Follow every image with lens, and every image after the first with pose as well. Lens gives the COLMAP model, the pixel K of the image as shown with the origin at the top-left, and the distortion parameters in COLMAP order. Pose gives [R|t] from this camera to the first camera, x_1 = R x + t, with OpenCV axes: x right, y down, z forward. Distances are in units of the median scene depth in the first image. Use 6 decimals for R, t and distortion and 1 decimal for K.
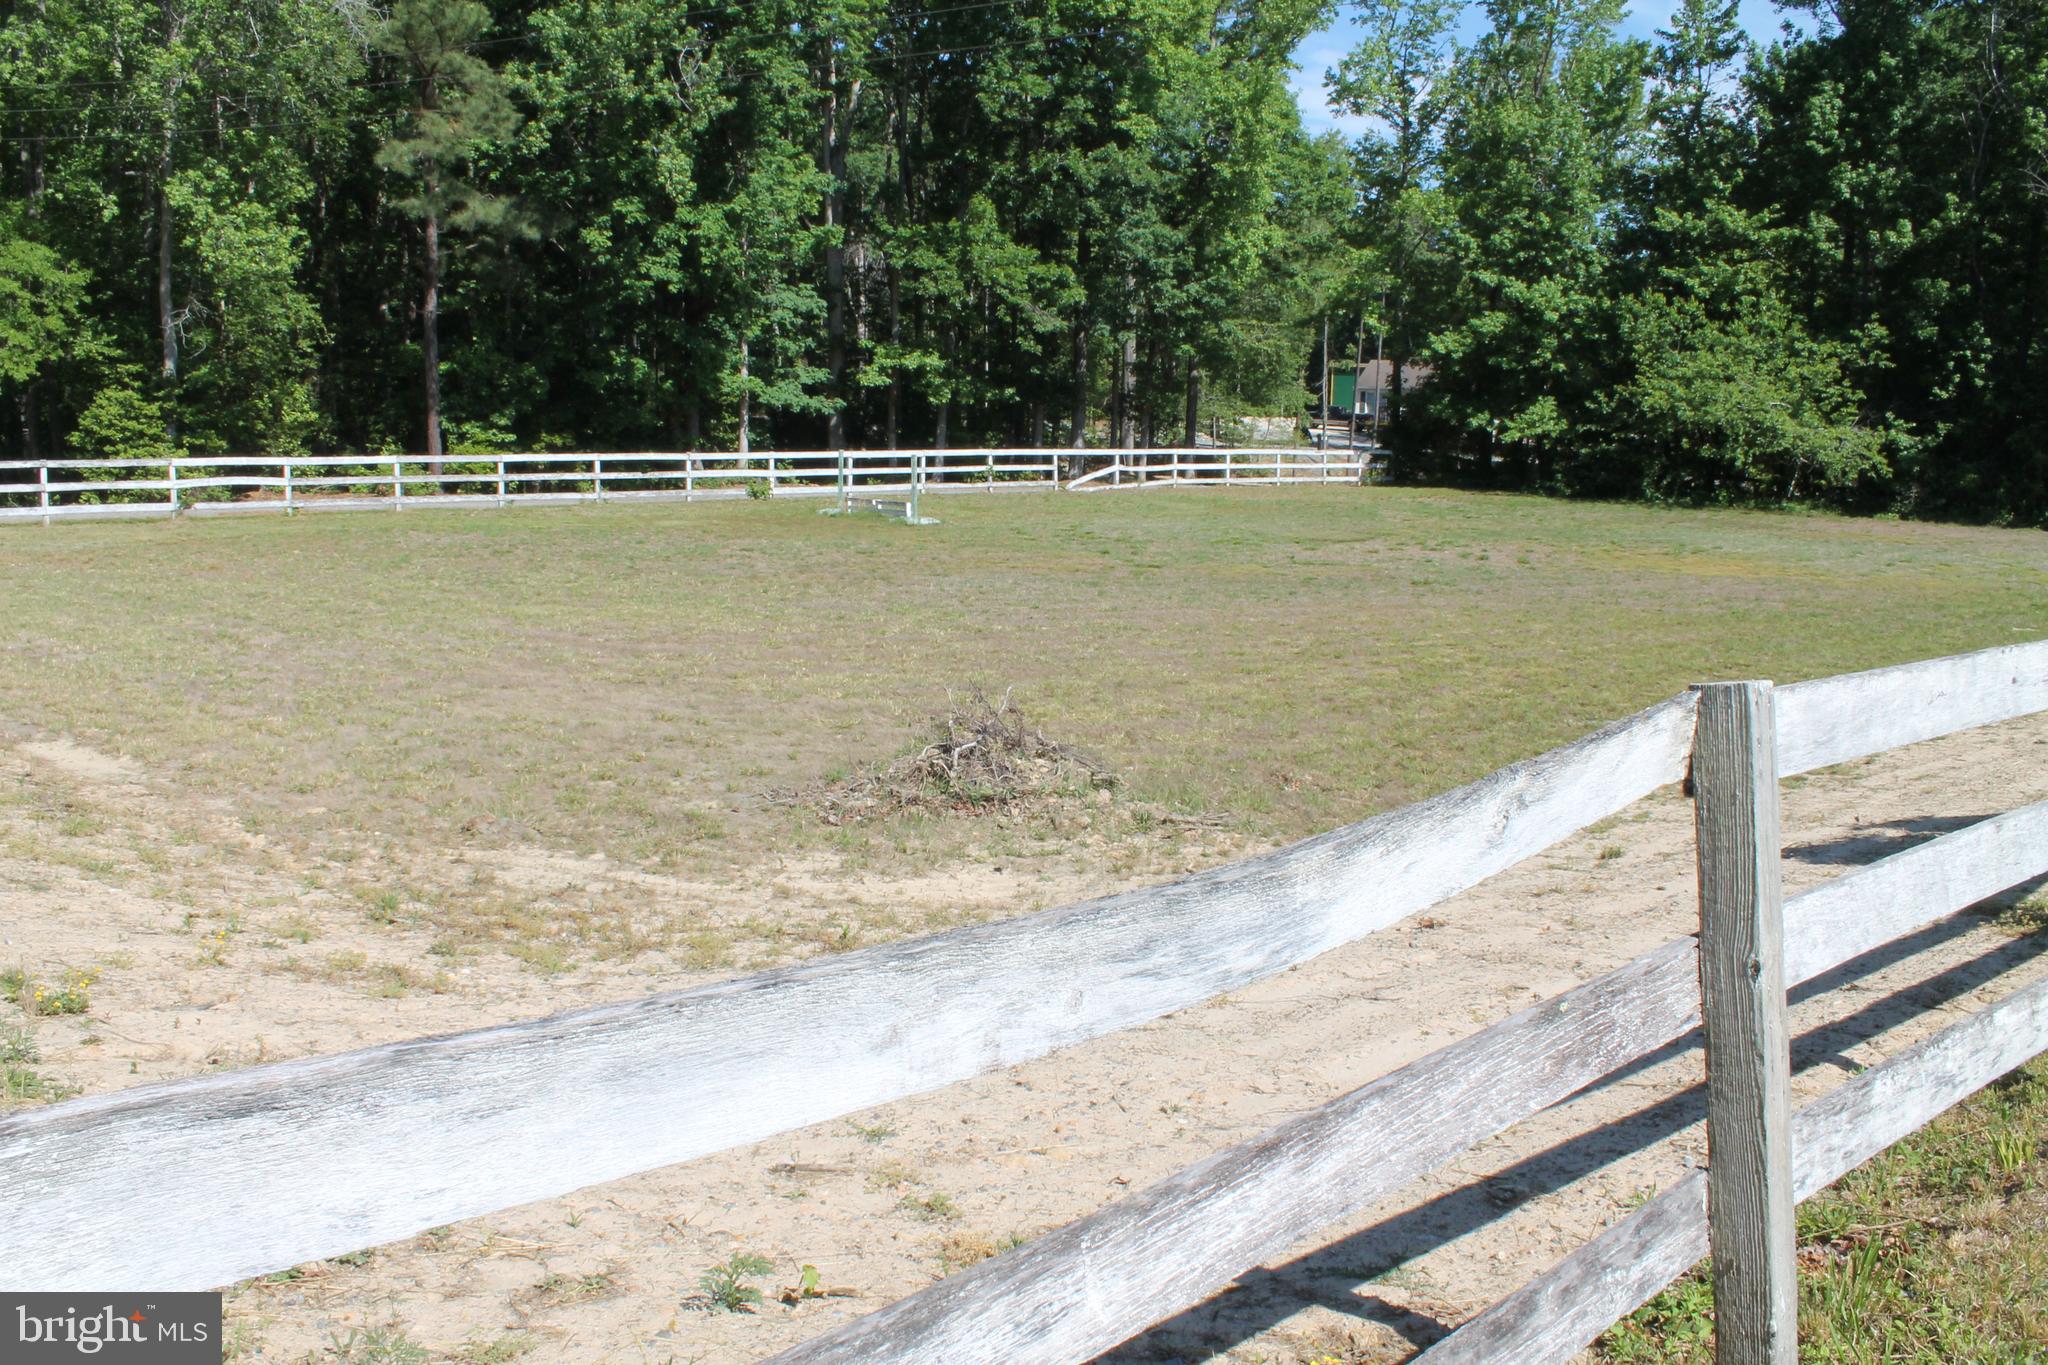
lens RADIAL K [[1721.5, 0, 1010.7], [0, 1721.5, 676.1], [0, 0, 1]] dist [-0.164147, 0.142505]
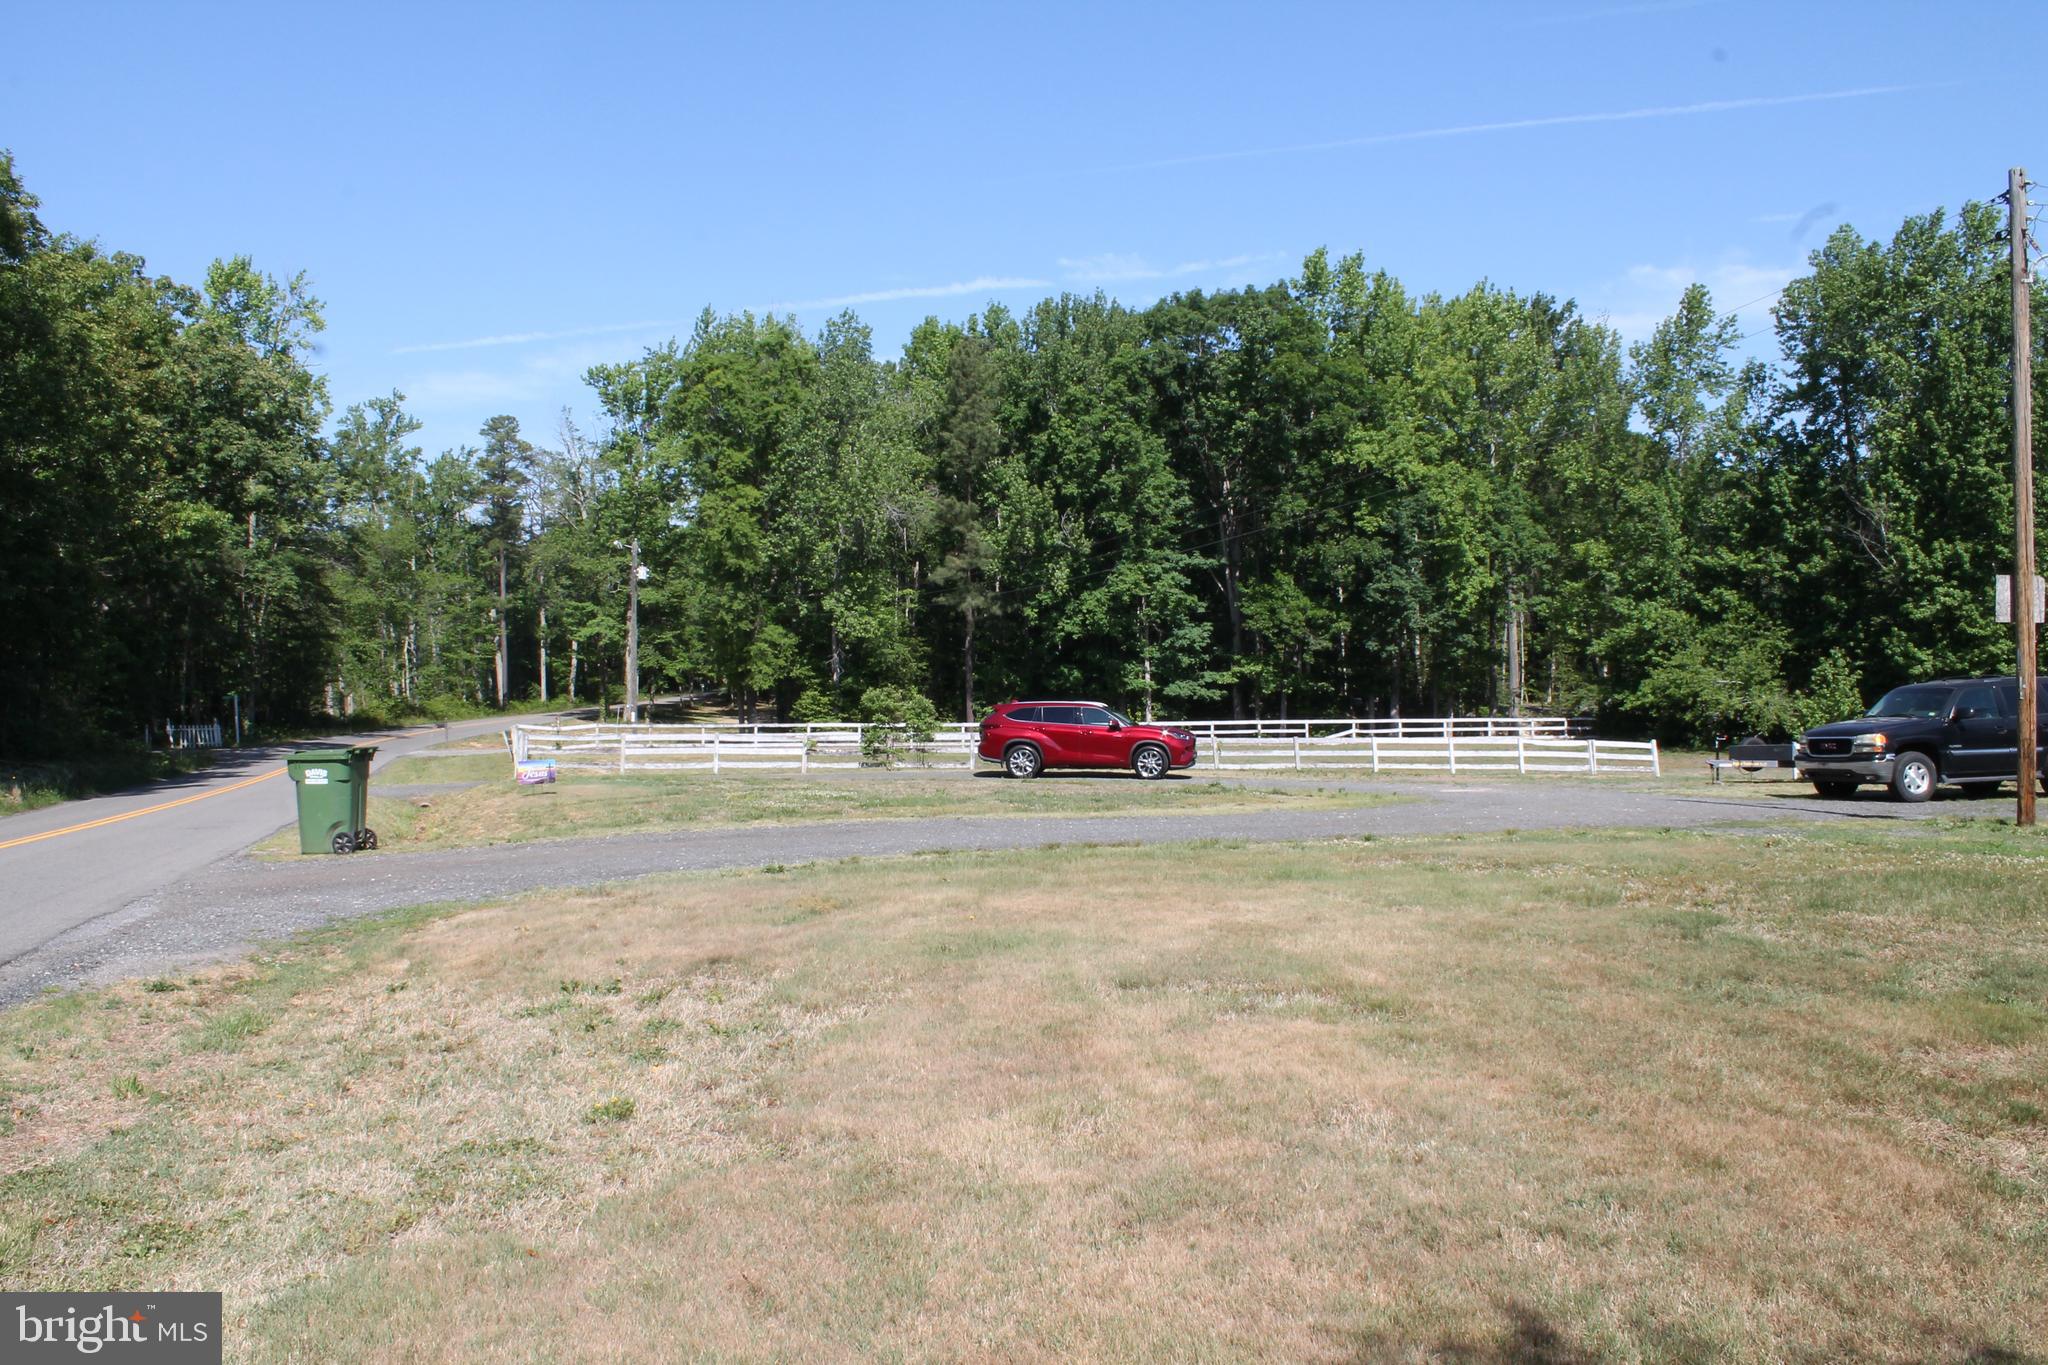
lens RADIAL K [[1721.5, 0, 1033.2], [0, 1721.5, 671.1], [0, 0, 1]] dist [-0.164147, 0.142505]
pose [[0.867739, -0.021585, -0.496552, 0.587201], [-0.058144, 0.987788, -0.144546, 0.074470], [0.493608, 0.154299, 0.855887, -0.543890]]
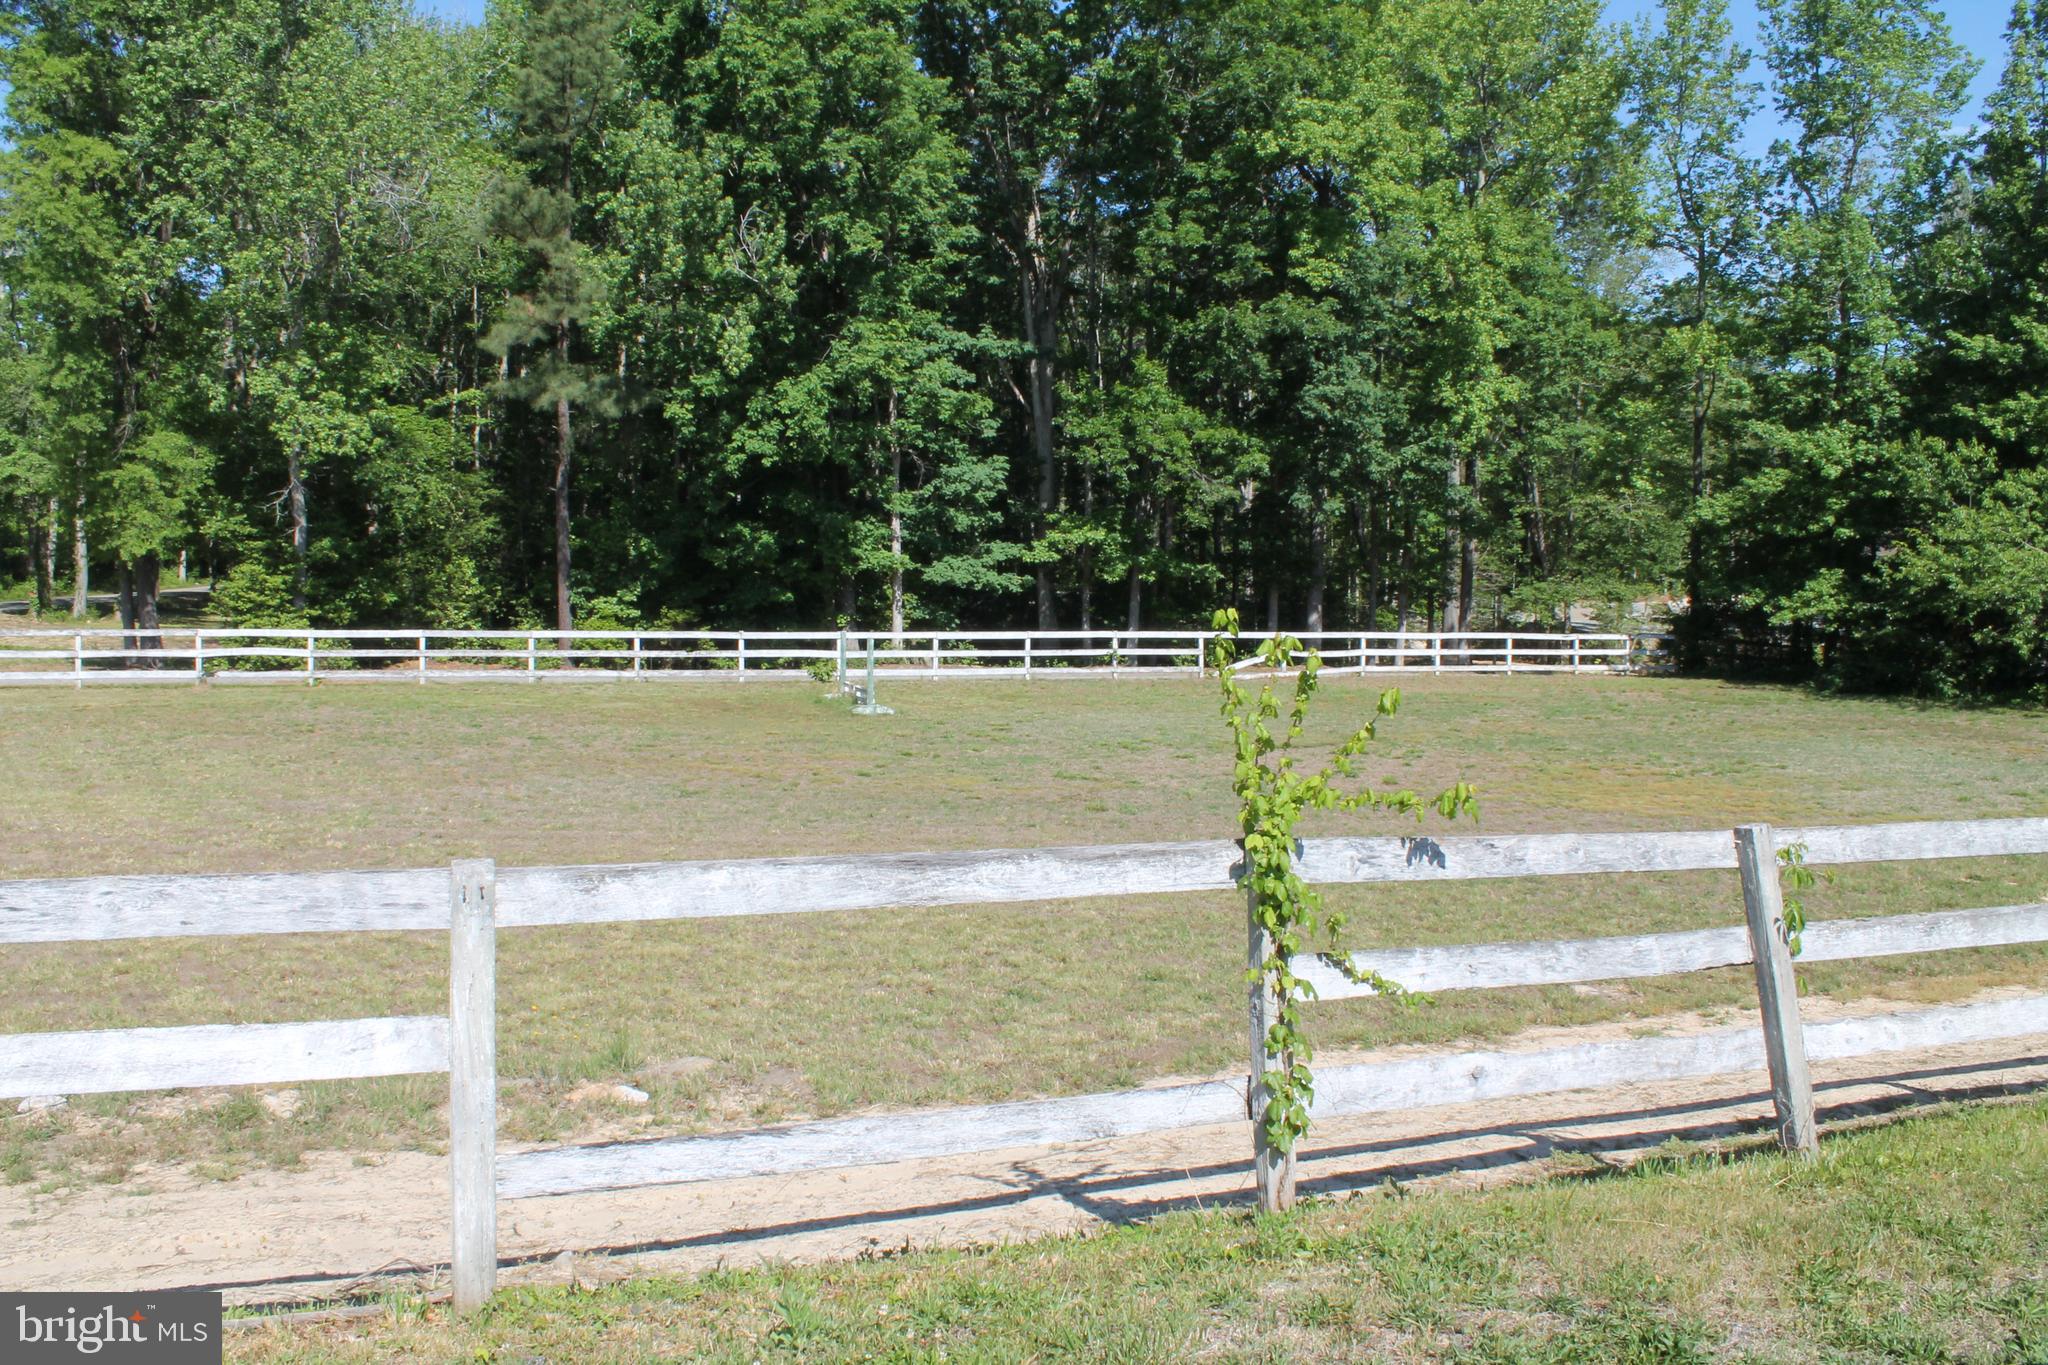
lens RADIAL K [[1721.5, 0, 995.2], [0, 1721.5, 701.6], [0, 0, 1]] dist [-0.164147, 0.142505]
pose [[0.939676, 0.020125, -0.341473, 0.215635], [-0.050706, 0.995434, -0.080866, -0.015971], [0.338286, 0.093302, 0.936406, 0.115217]]
